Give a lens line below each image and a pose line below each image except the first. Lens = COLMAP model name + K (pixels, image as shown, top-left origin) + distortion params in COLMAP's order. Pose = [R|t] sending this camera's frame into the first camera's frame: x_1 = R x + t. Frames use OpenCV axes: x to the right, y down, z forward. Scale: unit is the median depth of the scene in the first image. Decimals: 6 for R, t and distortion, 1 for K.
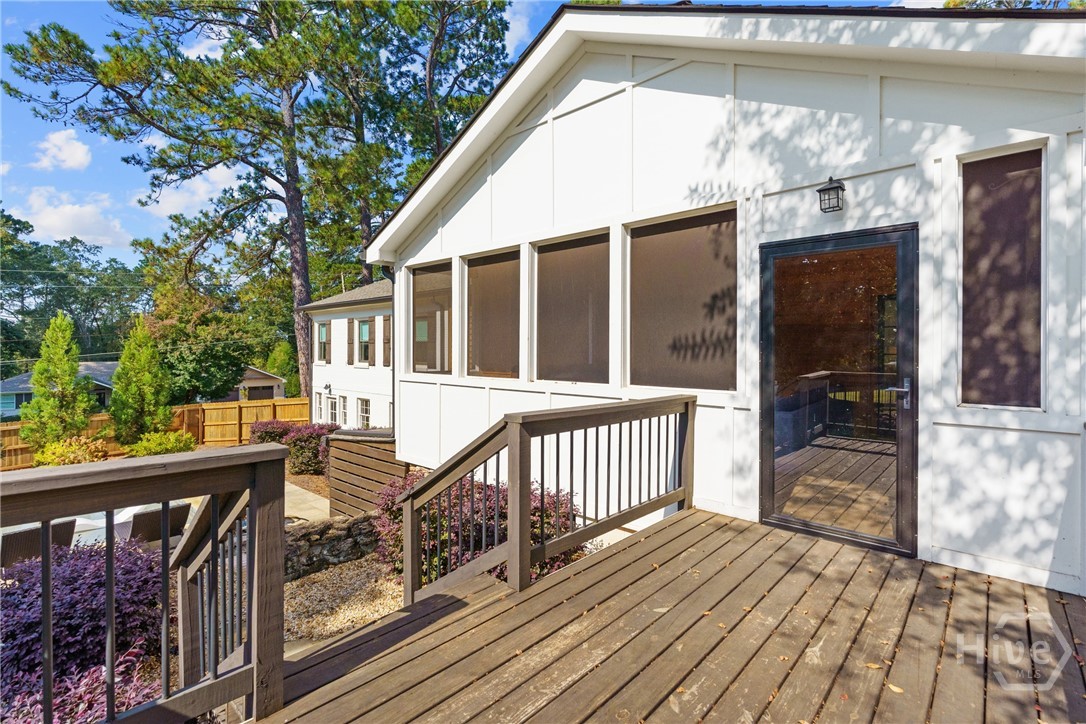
lens RADIAL K [[492.7, 0, 542.2], [0, 492.7, 339.7], [0, 0, 1]] dist [-0.000408, 0.000031]
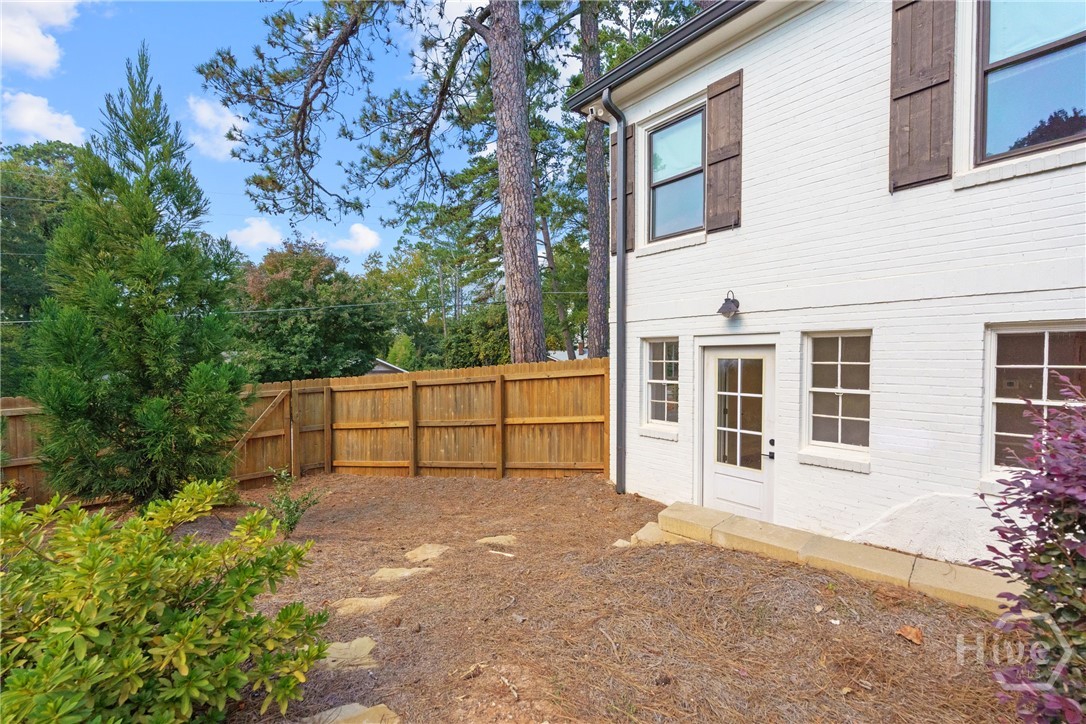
lens RADIAL K [[498.9, 0, 543.0], [0, 498.9, 362.0], [0, 0, 1]] dist [-0.000570, -0.000047]
pose [[0.982711, 0.005065, -0.185075, -0.533336], [0.000731, 0.999512, 0.031237, 0.128390], [0.185143, -0.030832, 0.982228, 0.759602]]
